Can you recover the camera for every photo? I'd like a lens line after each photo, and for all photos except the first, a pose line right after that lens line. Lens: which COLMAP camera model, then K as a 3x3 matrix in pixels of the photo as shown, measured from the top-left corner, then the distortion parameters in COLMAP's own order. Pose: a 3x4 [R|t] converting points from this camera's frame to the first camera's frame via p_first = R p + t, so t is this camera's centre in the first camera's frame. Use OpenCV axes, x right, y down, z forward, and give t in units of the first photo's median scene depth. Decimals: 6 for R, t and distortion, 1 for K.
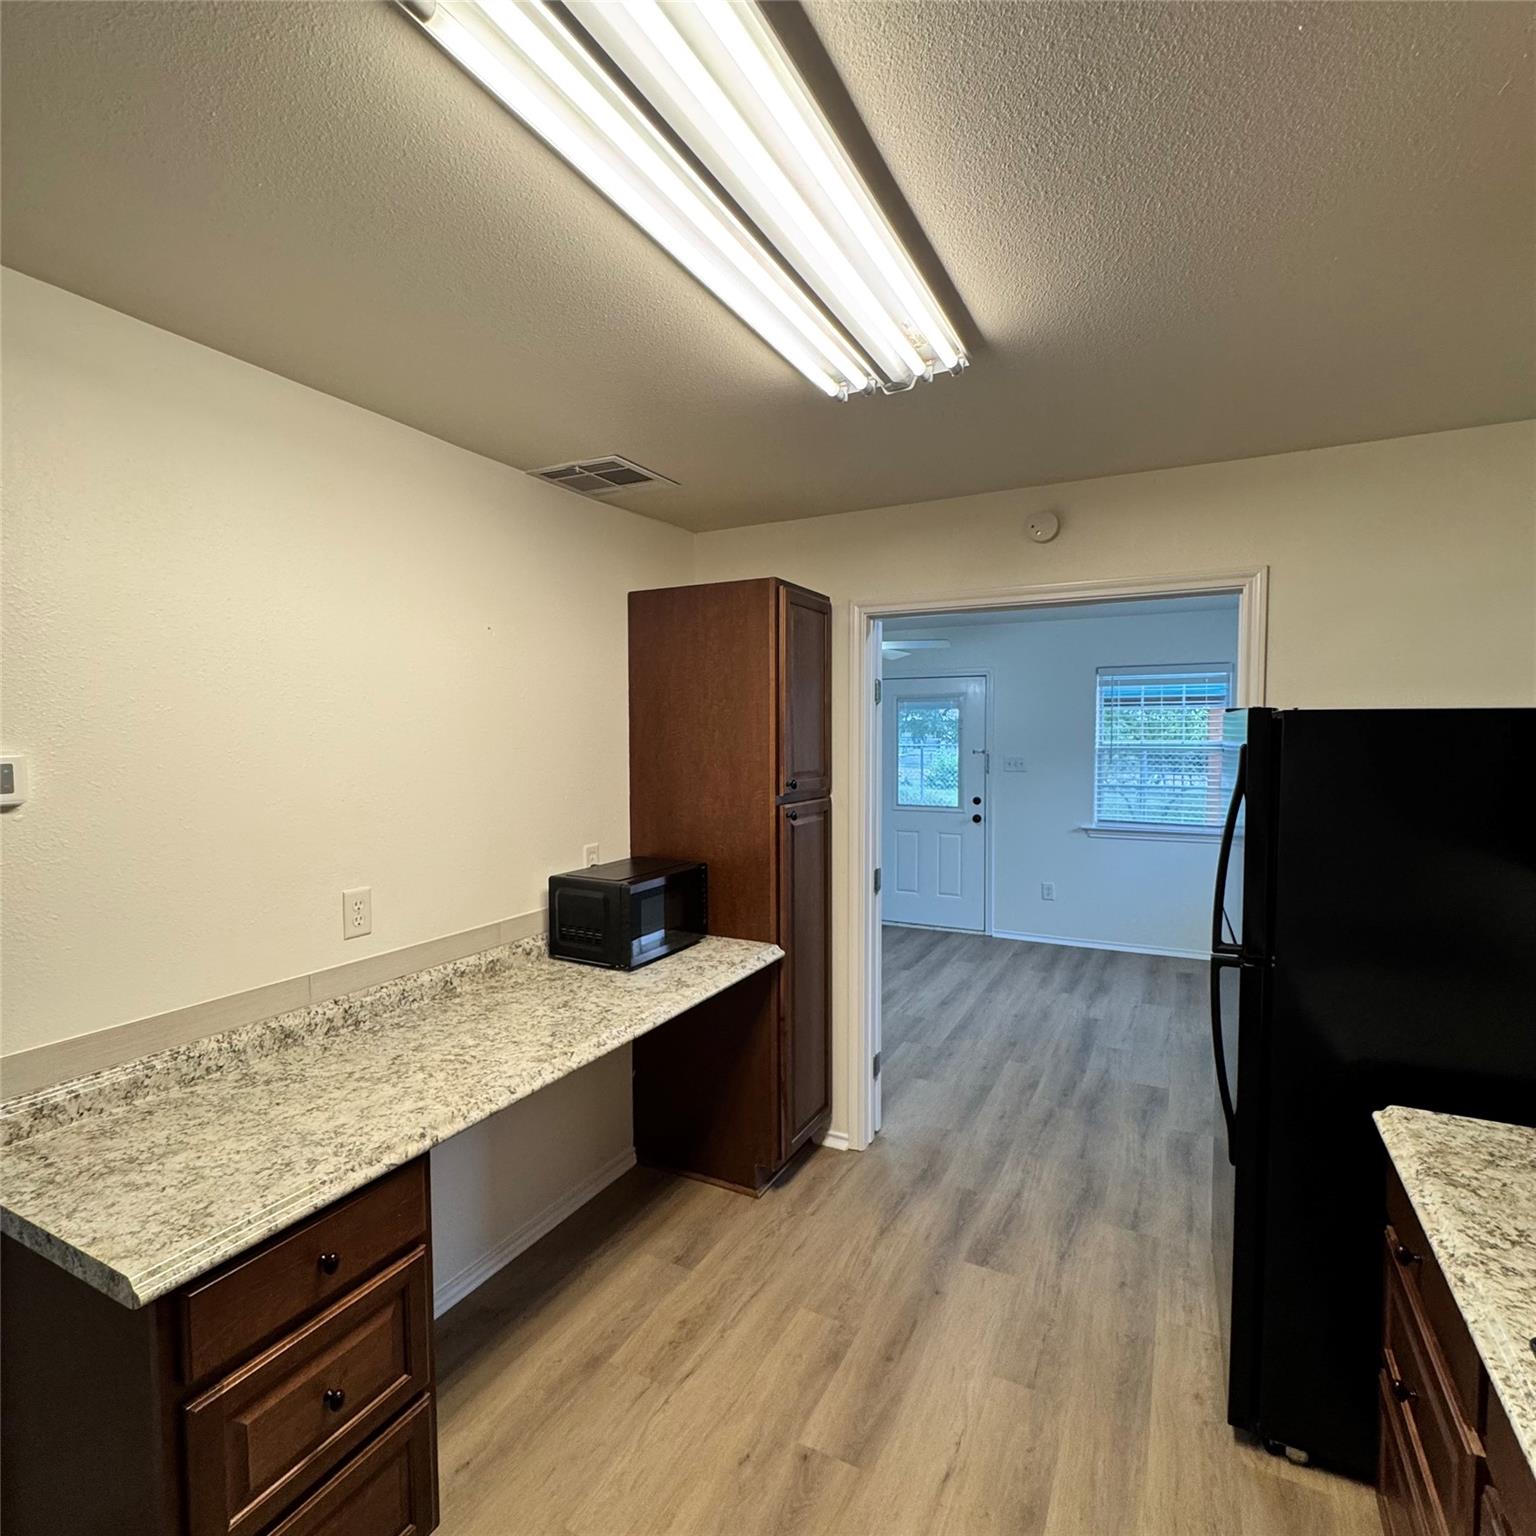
lens RADIAL K [[821.2, 0, 768.2], [0, 821.2, 766.2], [0, 0, 1]] dist [-0.004154, 0.000608]
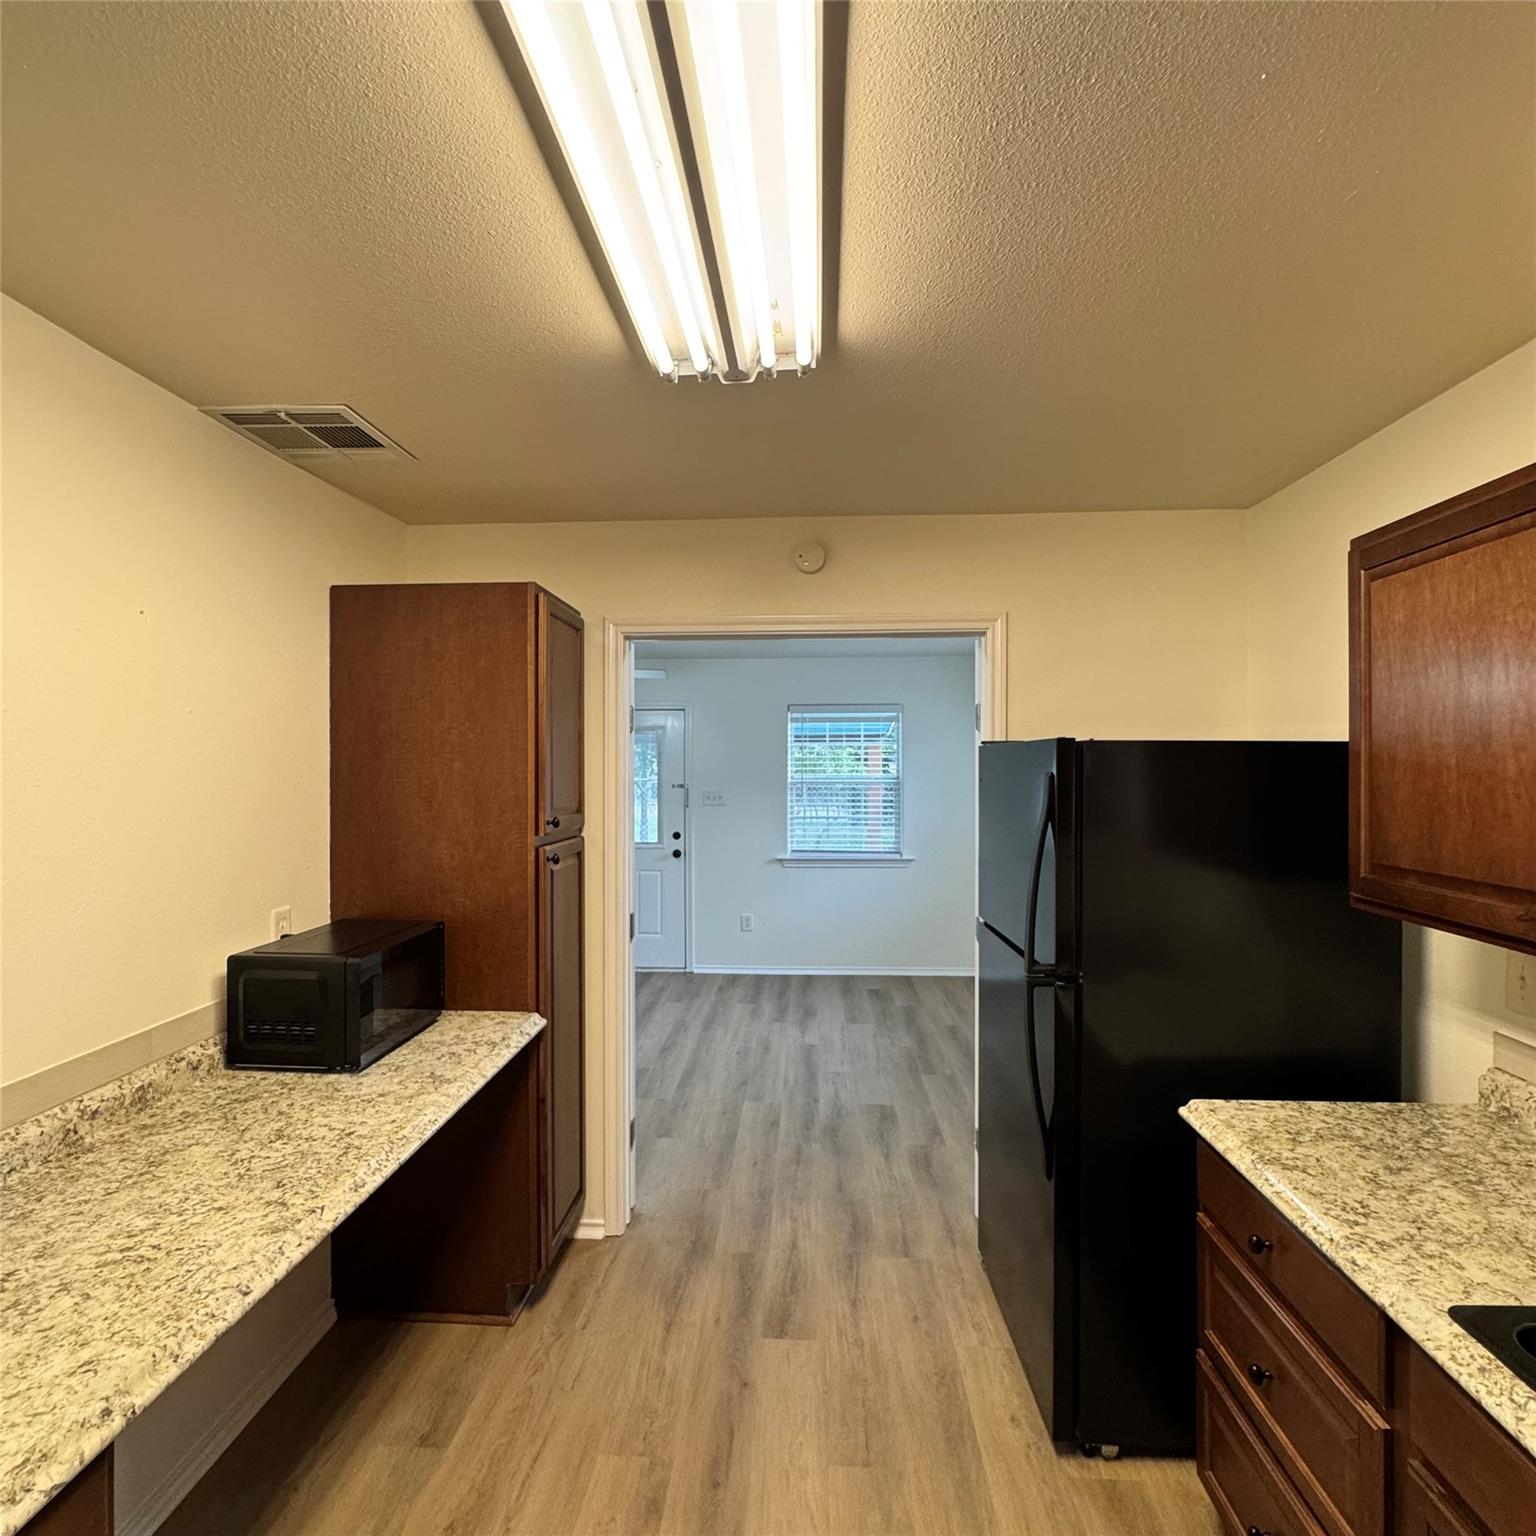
lens RADIAL K [[821.2, 0, 767.8], [0, 821.2, 766.4], [0, 0, 1]] dist [-0.004154, 0.000608]
pose [[0.911848, 0.002634, 0.410520, -0.132524], [0.015373, 0.999059, -0.040555, 0.001977], [-0.410241, 0.043290, 0.910949, 0.133231]]
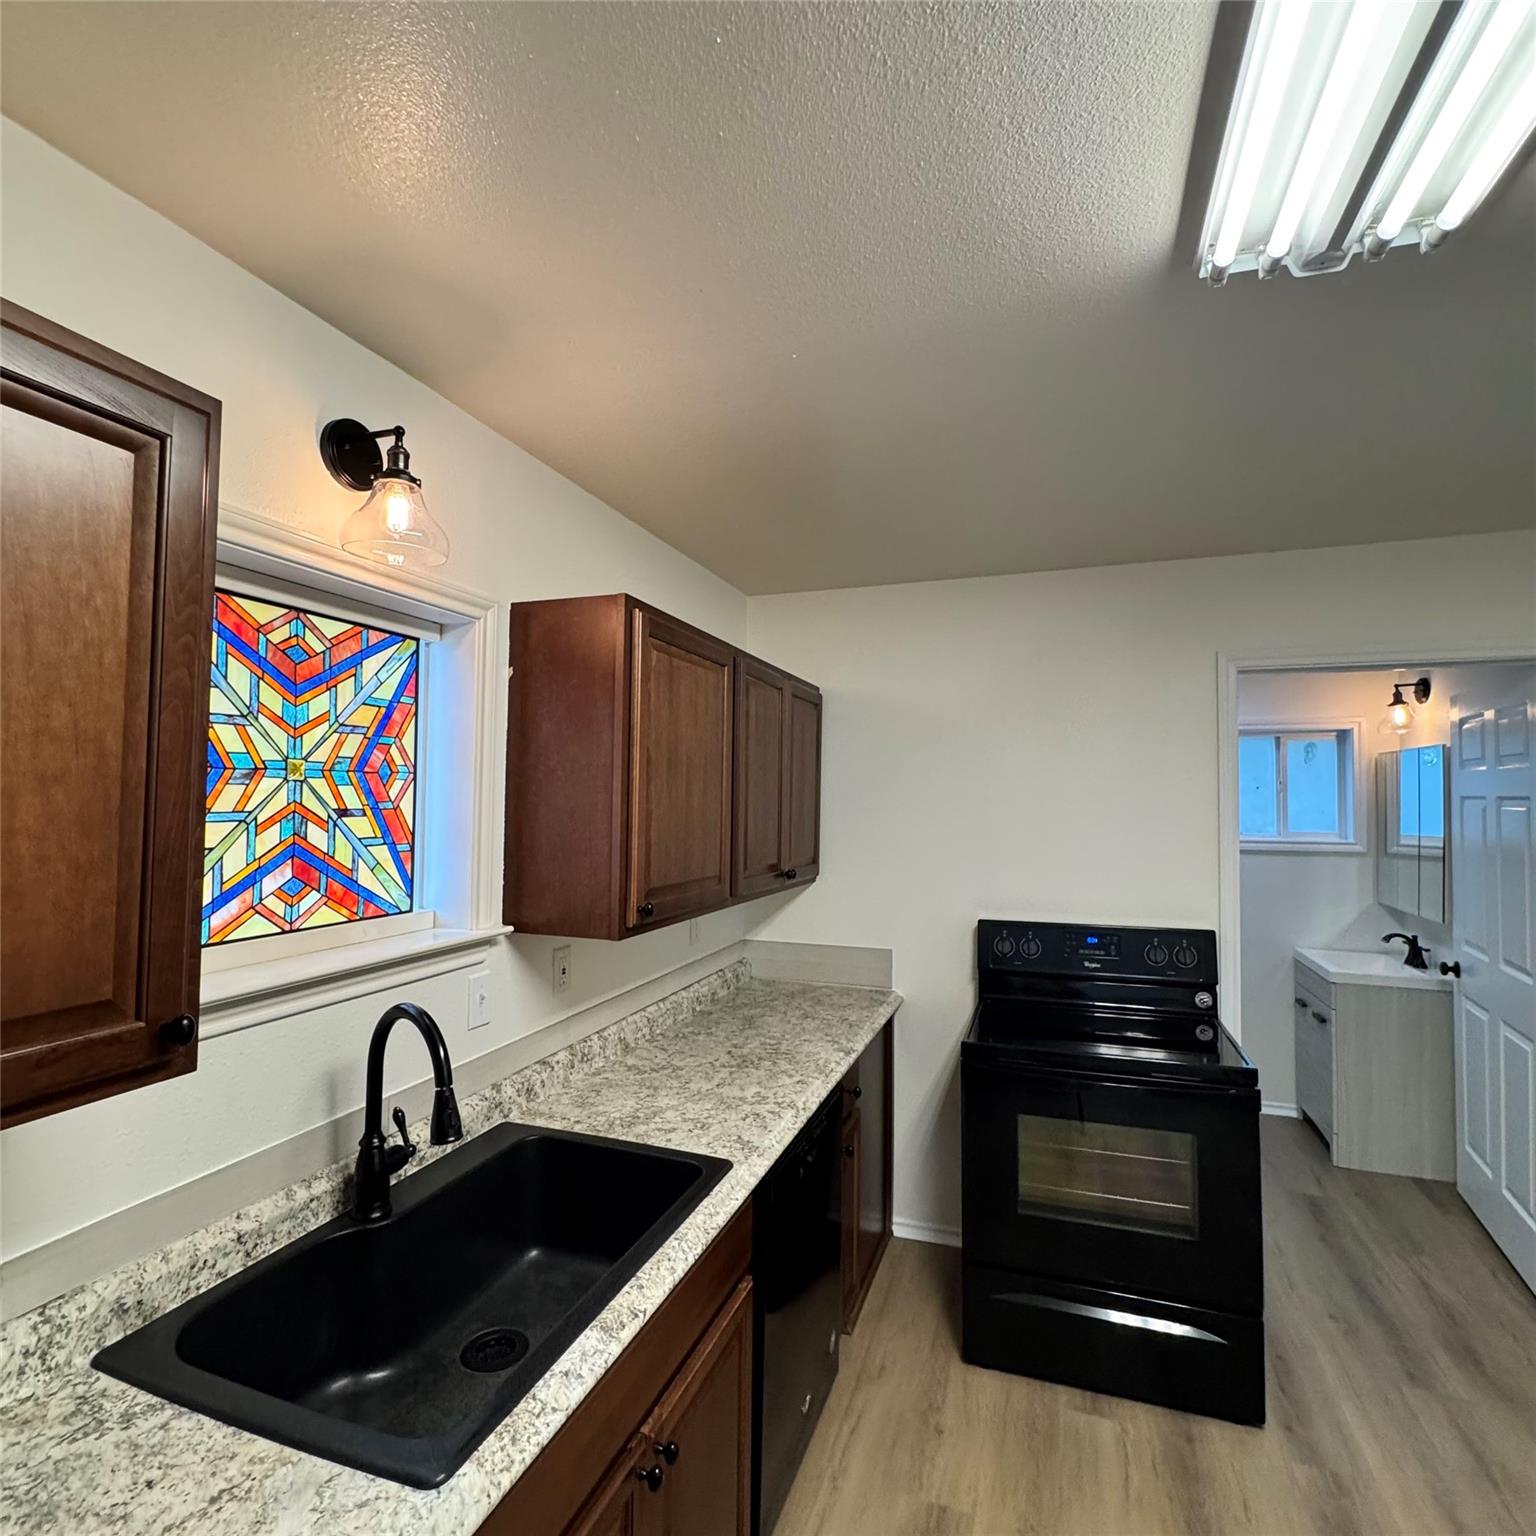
lens RADIAL K [[821.2, 0, 770.8], [0, 821.2, 766.0], [0, 0, 1]] dist [-0.004154, 0.000608]
pose [[-0.990413, -0.007623, -0.137926, 0.271373], [-0.008020, 0.999965, 0.002322, -0.030146], [0.137903, 0.003406, -0.990440, 0.738689]]
